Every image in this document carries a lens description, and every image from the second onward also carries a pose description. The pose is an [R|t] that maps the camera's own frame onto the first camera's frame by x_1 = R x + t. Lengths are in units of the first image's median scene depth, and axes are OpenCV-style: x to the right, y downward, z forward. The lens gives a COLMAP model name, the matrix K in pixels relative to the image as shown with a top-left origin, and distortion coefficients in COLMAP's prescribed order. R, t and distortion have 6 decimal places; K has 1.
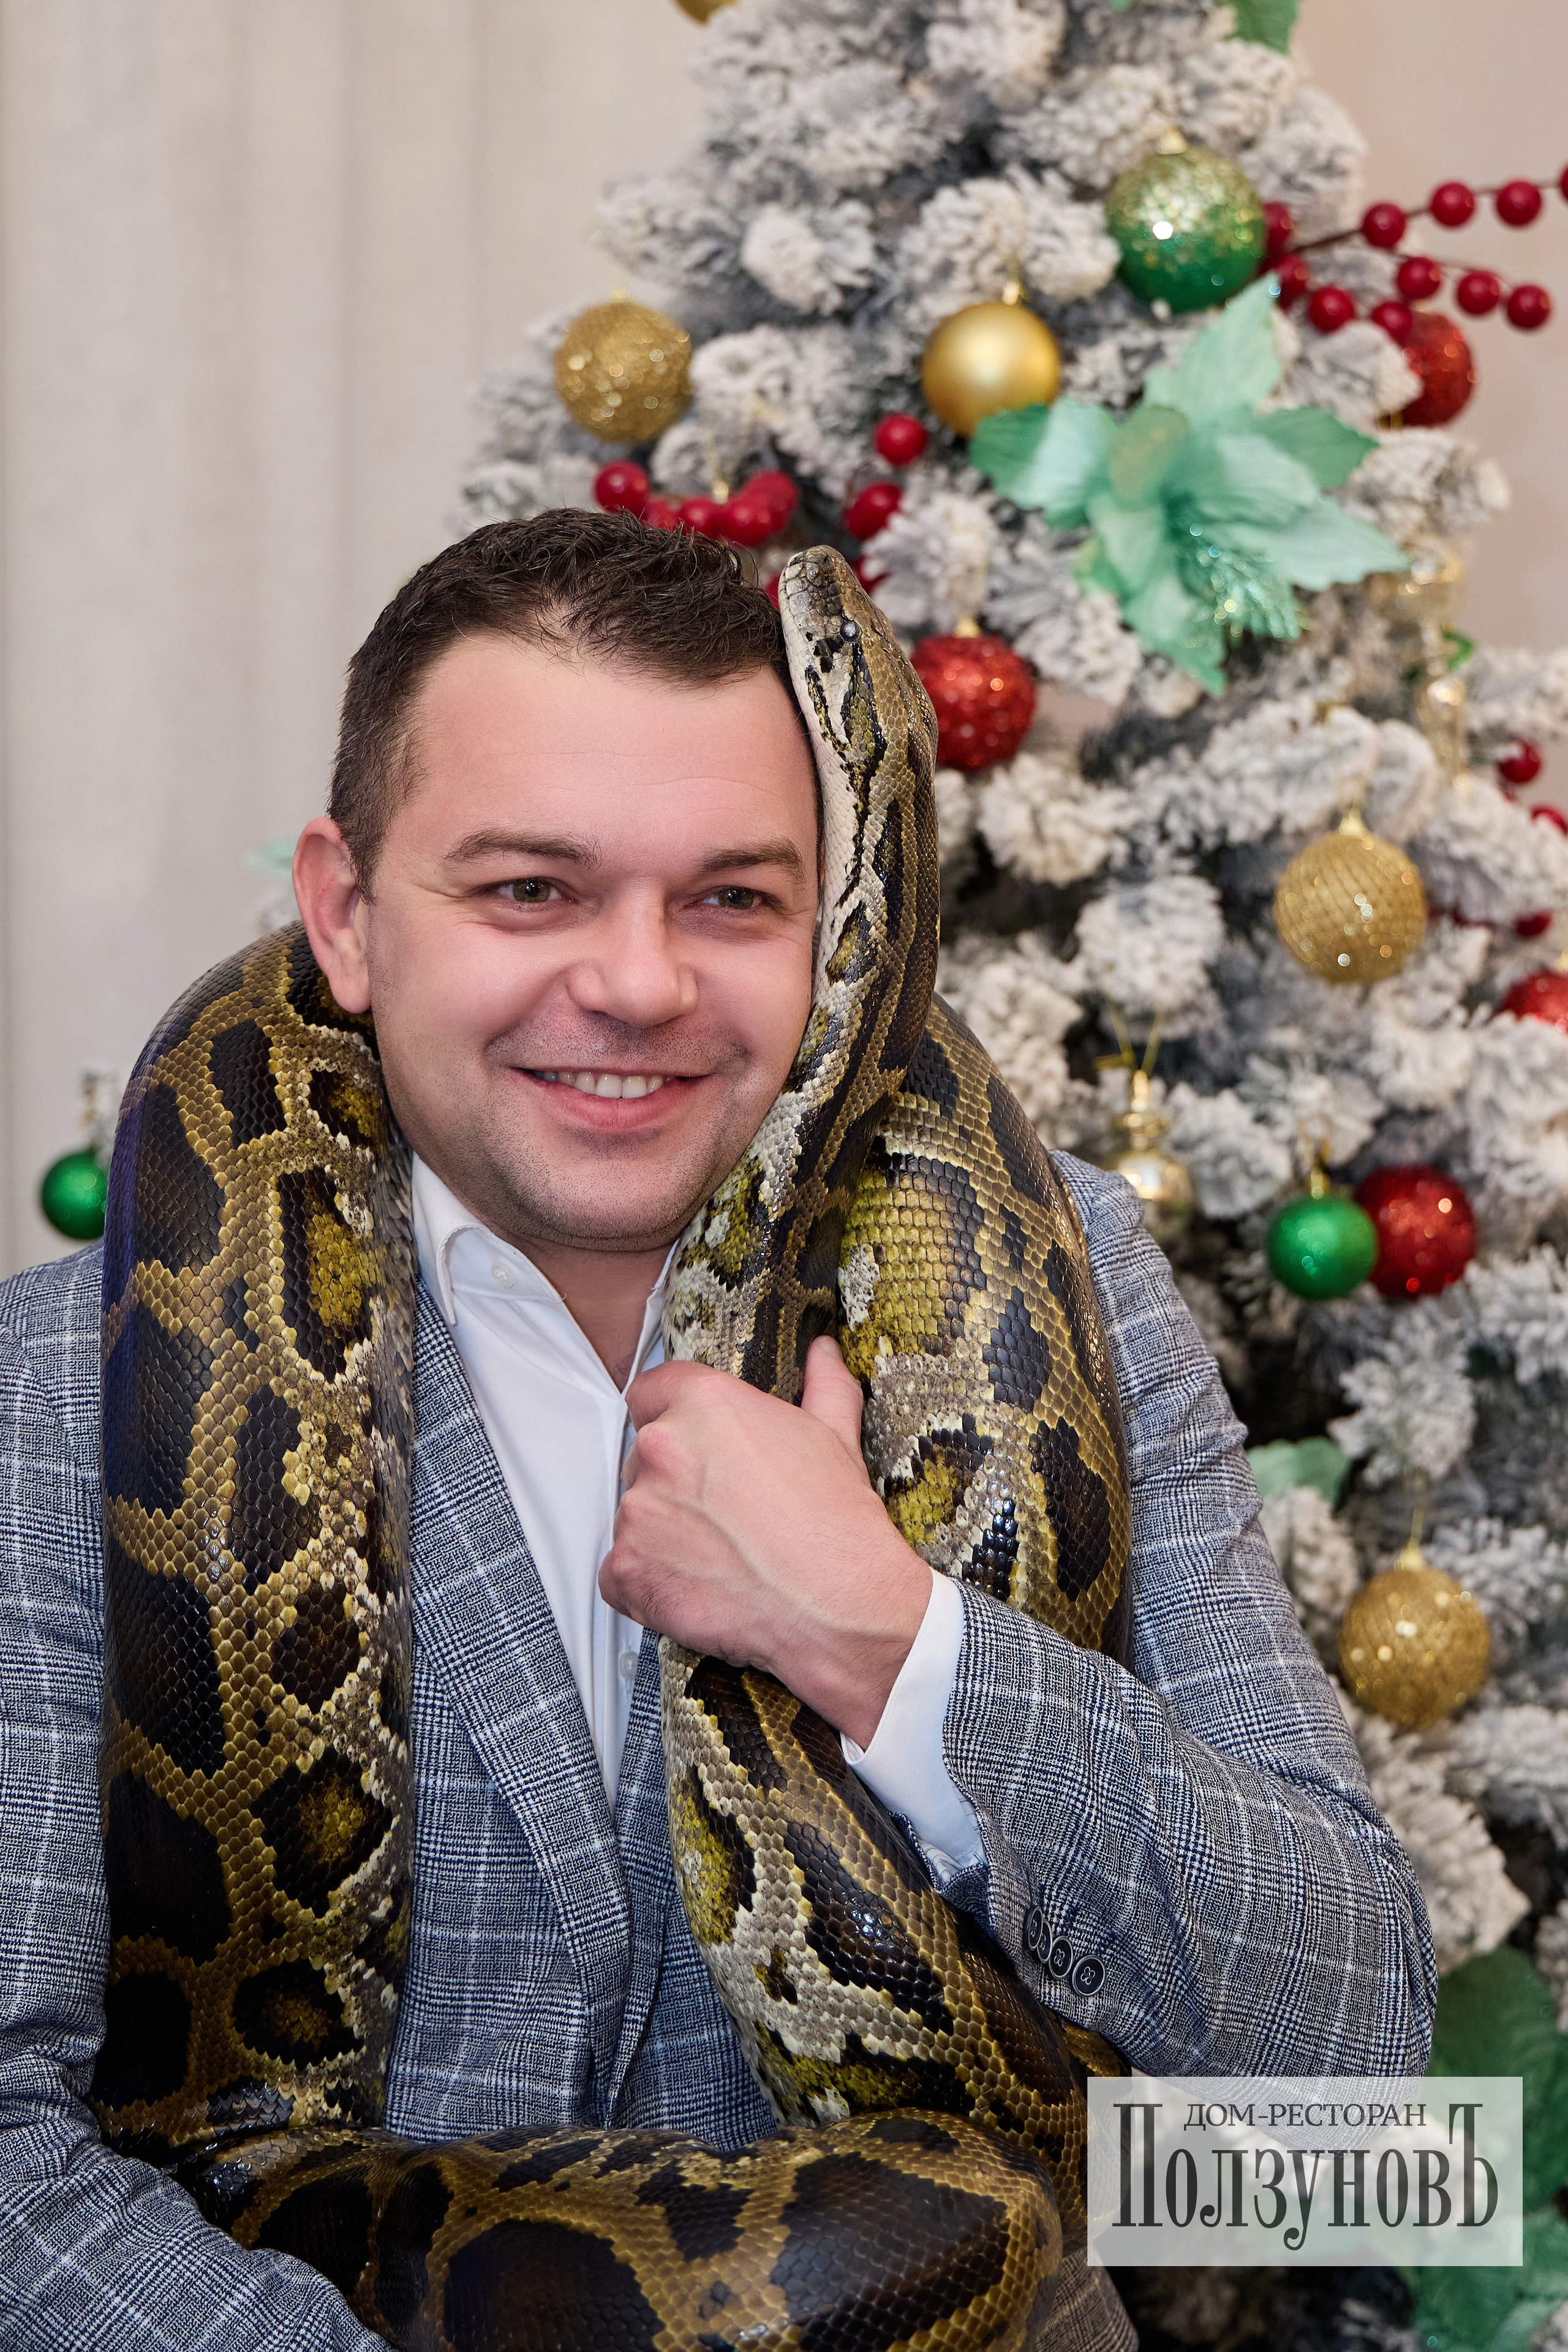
lens RADIAL K [[4809.7, 0, 865.5], [0, 4809.7, 847.1], [0, 0, 1]] dist [-0.027798, 0.239444]
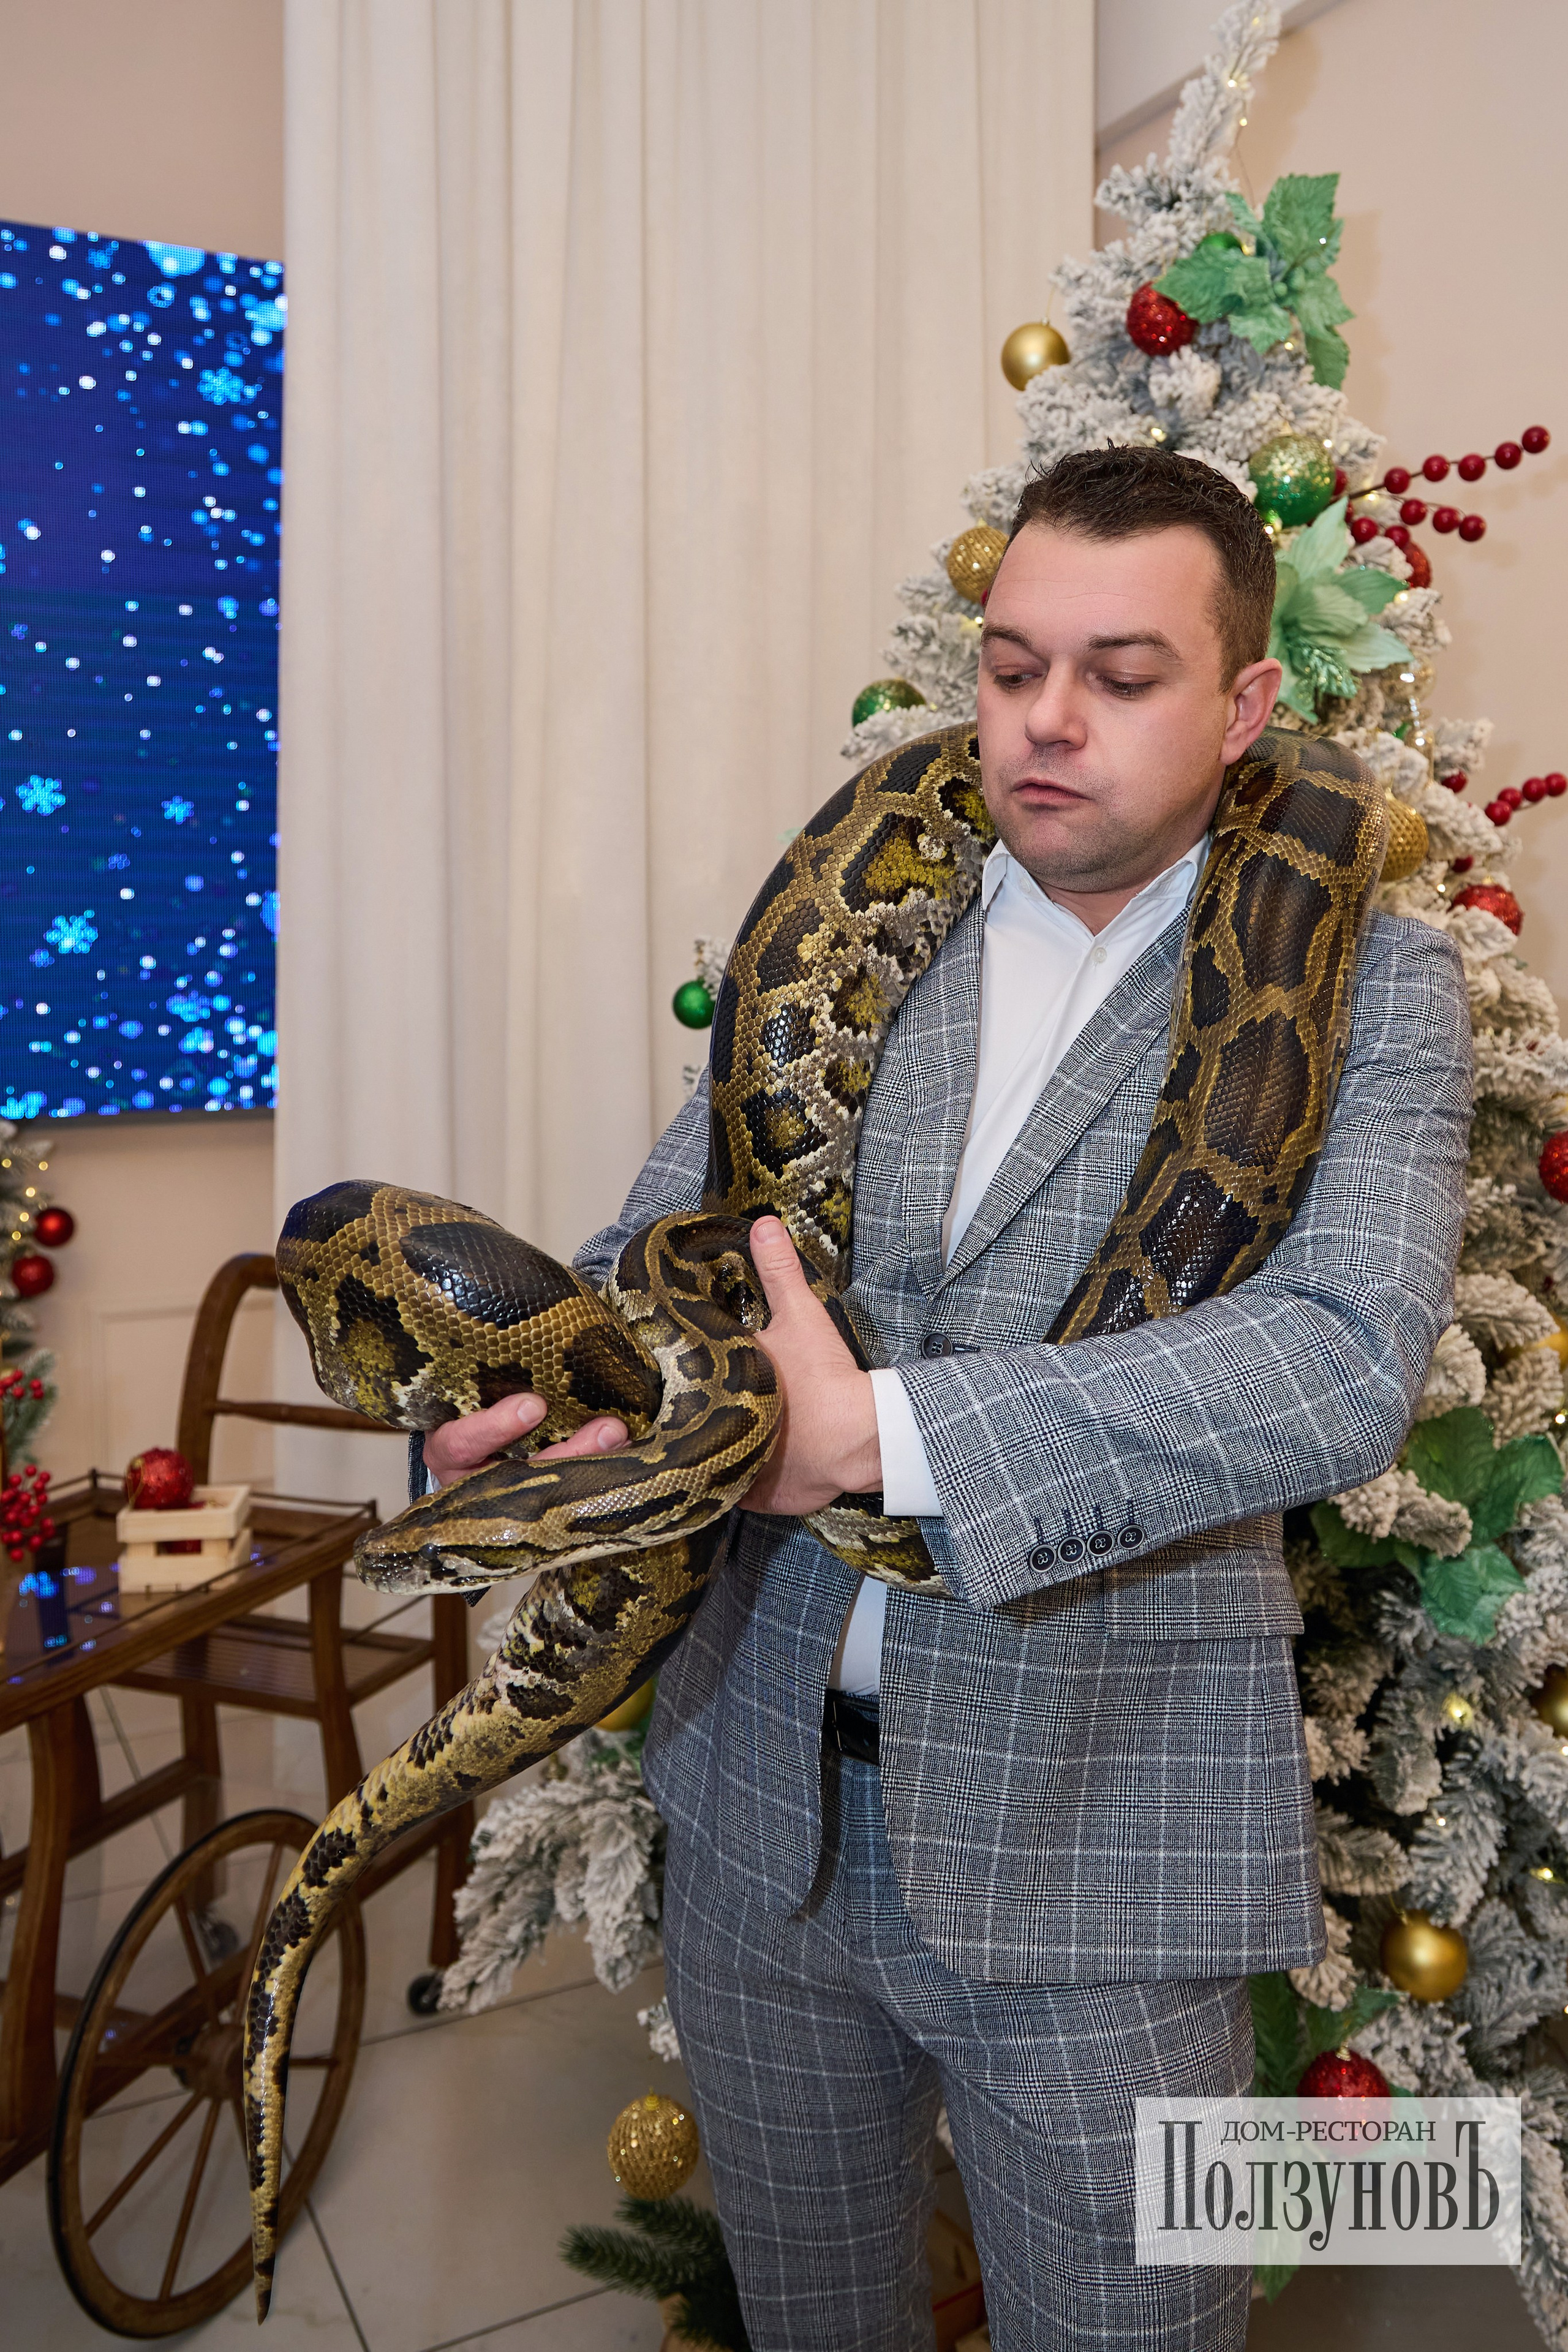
lens RADIAL K [[1937.1, 0, 865.8], [0, 1937.1, 1059.2], [0, 0, 1]] dist [-0.001575, -0.006190]
pose [[0.998342, 0.010286, -0.056637, -0.052714], [-0.007499, 0.998761, 0.049204, 0.058987], [0.057072, -0.048698, 0.997182, 0.239309]]
